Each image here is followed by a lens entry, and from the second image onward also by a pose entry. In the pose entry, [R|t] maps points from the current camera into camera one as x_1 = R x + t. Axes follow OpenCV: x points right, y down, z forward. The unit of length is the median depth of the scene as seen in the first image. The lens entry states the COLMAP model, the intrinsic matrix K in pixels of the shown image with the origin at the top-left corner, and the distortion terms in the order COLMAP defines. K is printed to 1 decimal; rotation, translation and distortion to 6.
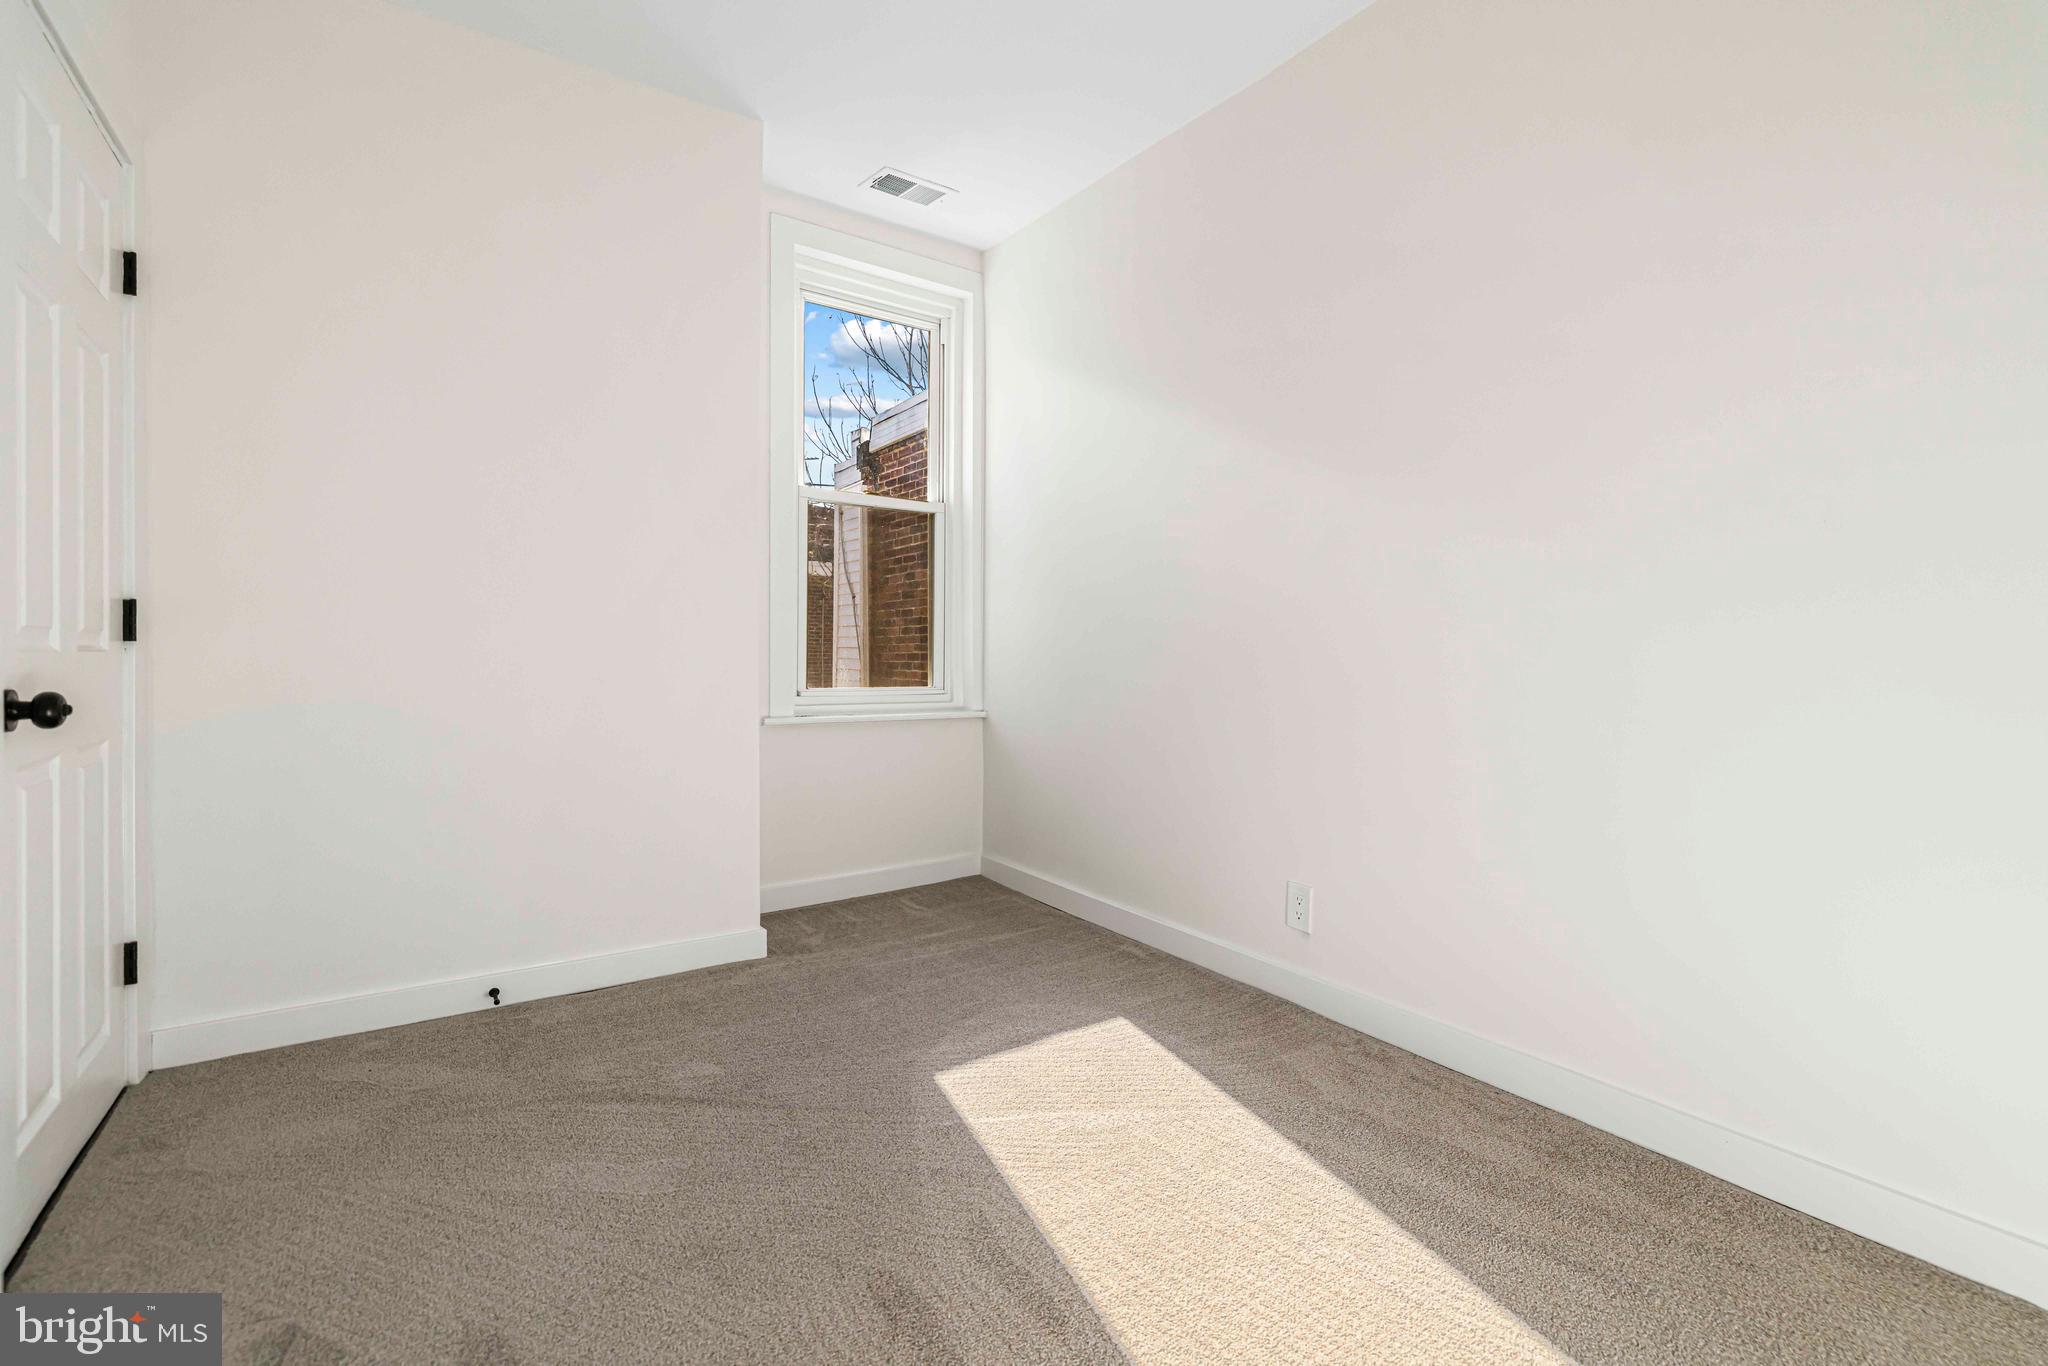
lens RADIAL K [[884.1, 0, 1027.3], [0, 884.1, 666.4], [0, 0, 1]] dist [0.001245, 0.000251]
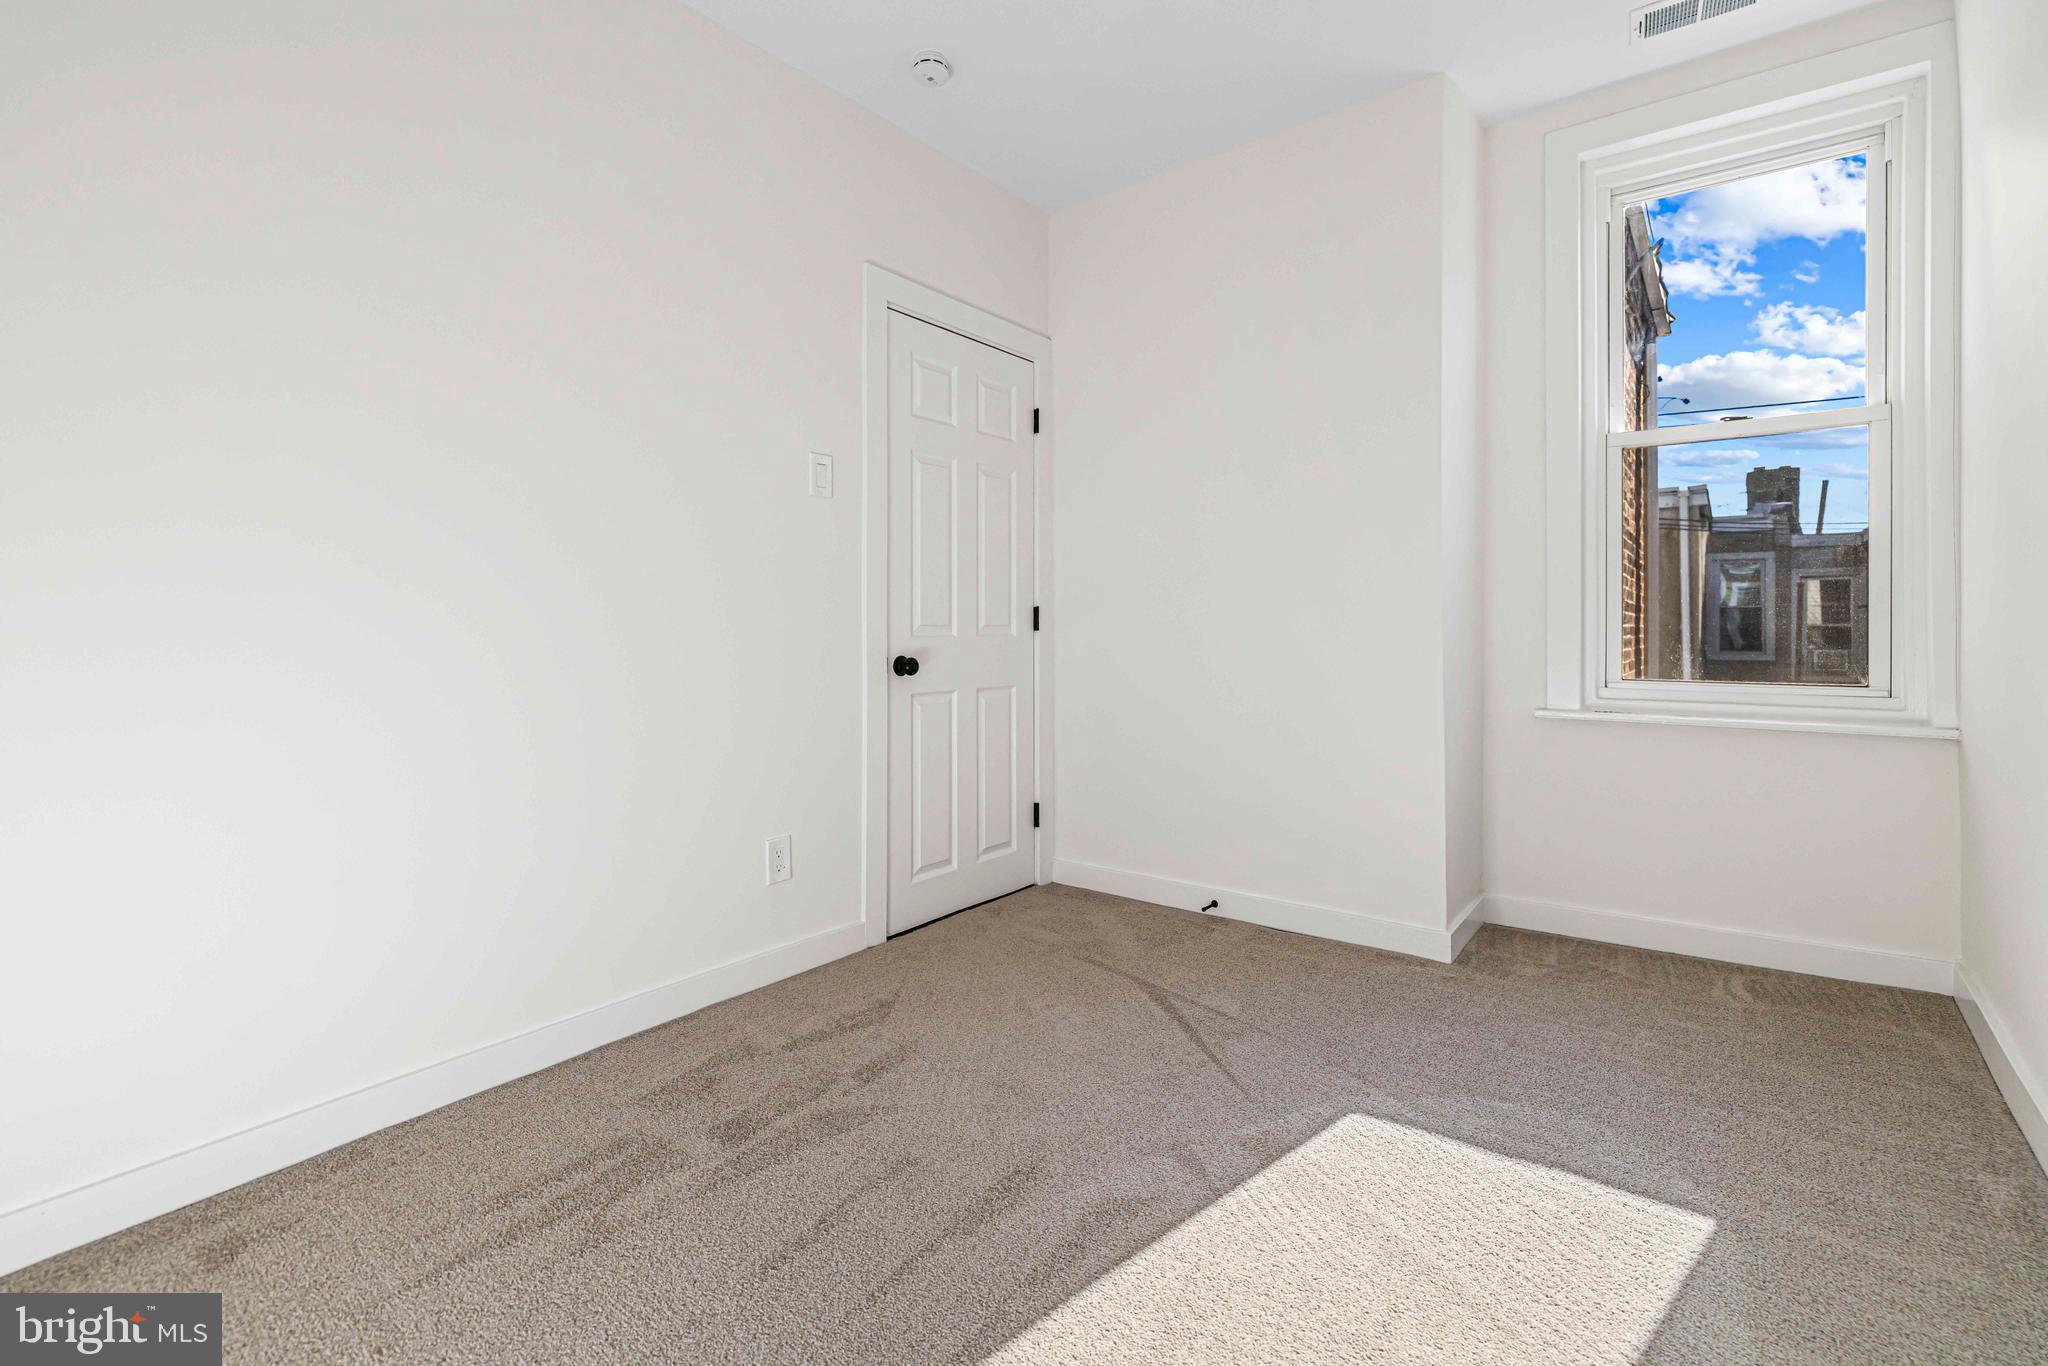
lens RADIAL K [[884.1, 0, 1035.8], [0, 884.1, 639.8], [0, 0, 1]] dist [0.001245, 0.000251]
pose [[0.346280, 0.003248, -0.938126, 0.390112], [-0.010922, 0.999940, -0.000570, -0.005559], [0.938068, 0.010443, 0.346295, 0.245496]]
